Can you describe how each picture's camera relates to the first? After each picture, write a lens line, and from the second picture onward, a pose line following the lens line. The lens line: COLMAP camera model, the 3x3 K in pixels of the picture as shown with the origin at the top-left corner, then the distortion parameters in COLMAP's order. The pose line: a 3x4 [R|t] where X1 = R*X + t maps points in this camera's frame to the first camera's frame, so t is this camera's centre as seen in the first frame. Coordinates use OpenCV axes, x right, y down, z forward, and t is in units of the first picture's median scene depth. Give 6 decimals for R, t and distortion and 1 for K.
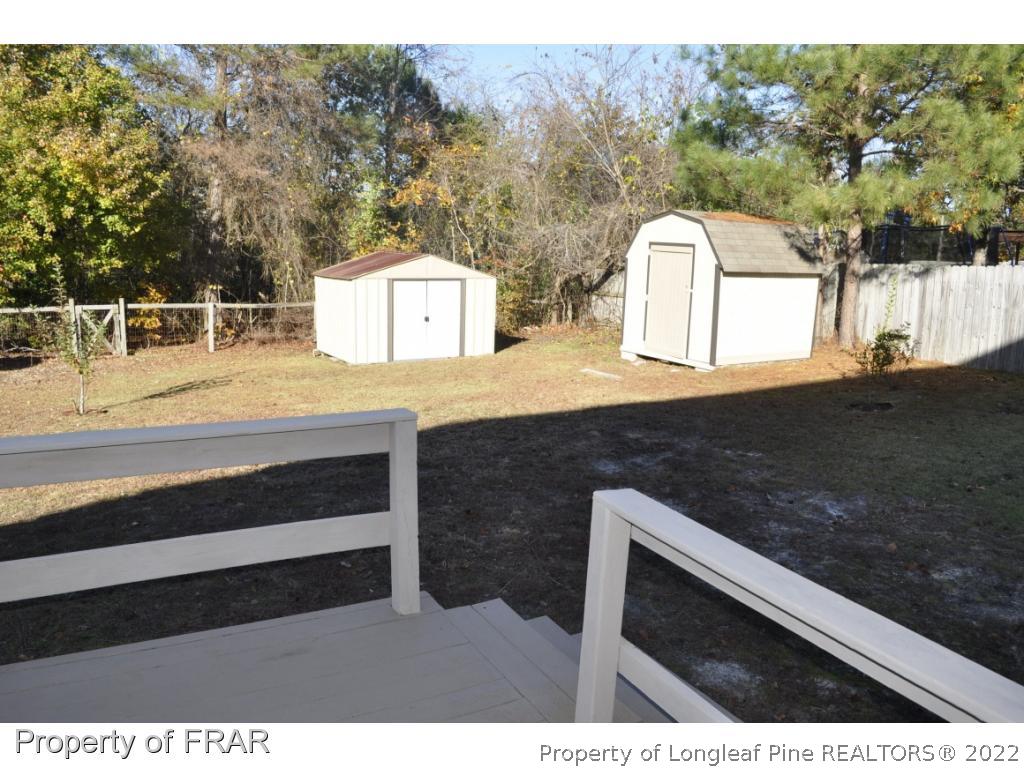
lens RADIAL K [[803.5, 0, 512.0], [0, 803.5, 384.0], [0, 0, 1]] dist [-0.083760, 0.011074]
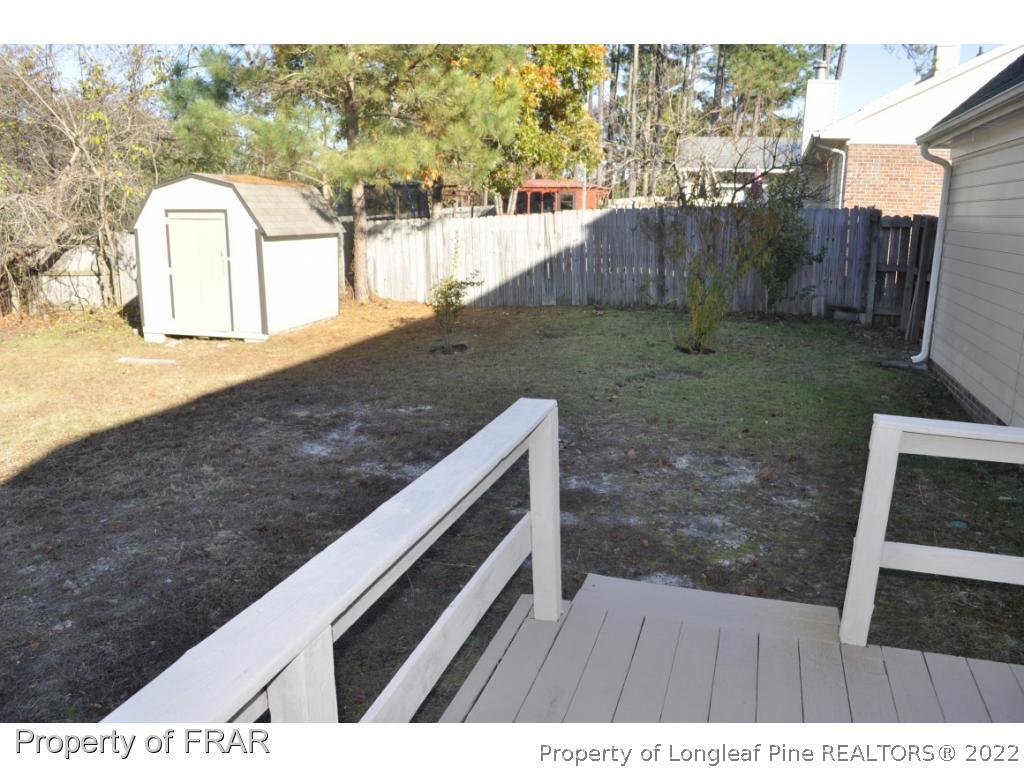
lens RADIAL K [[803.5, 0, 512.0], [0, 803.5, 384.0], [0, 0, 1]] dist [-0.083760, 0.011074]
pose [[0.728760, -0.171339, 0.662987, -0.182432], [0.140129, 0.985016, 0.100532, -0.019192], [-0.670278, 0.019640, 0.741850, 0.085860]]
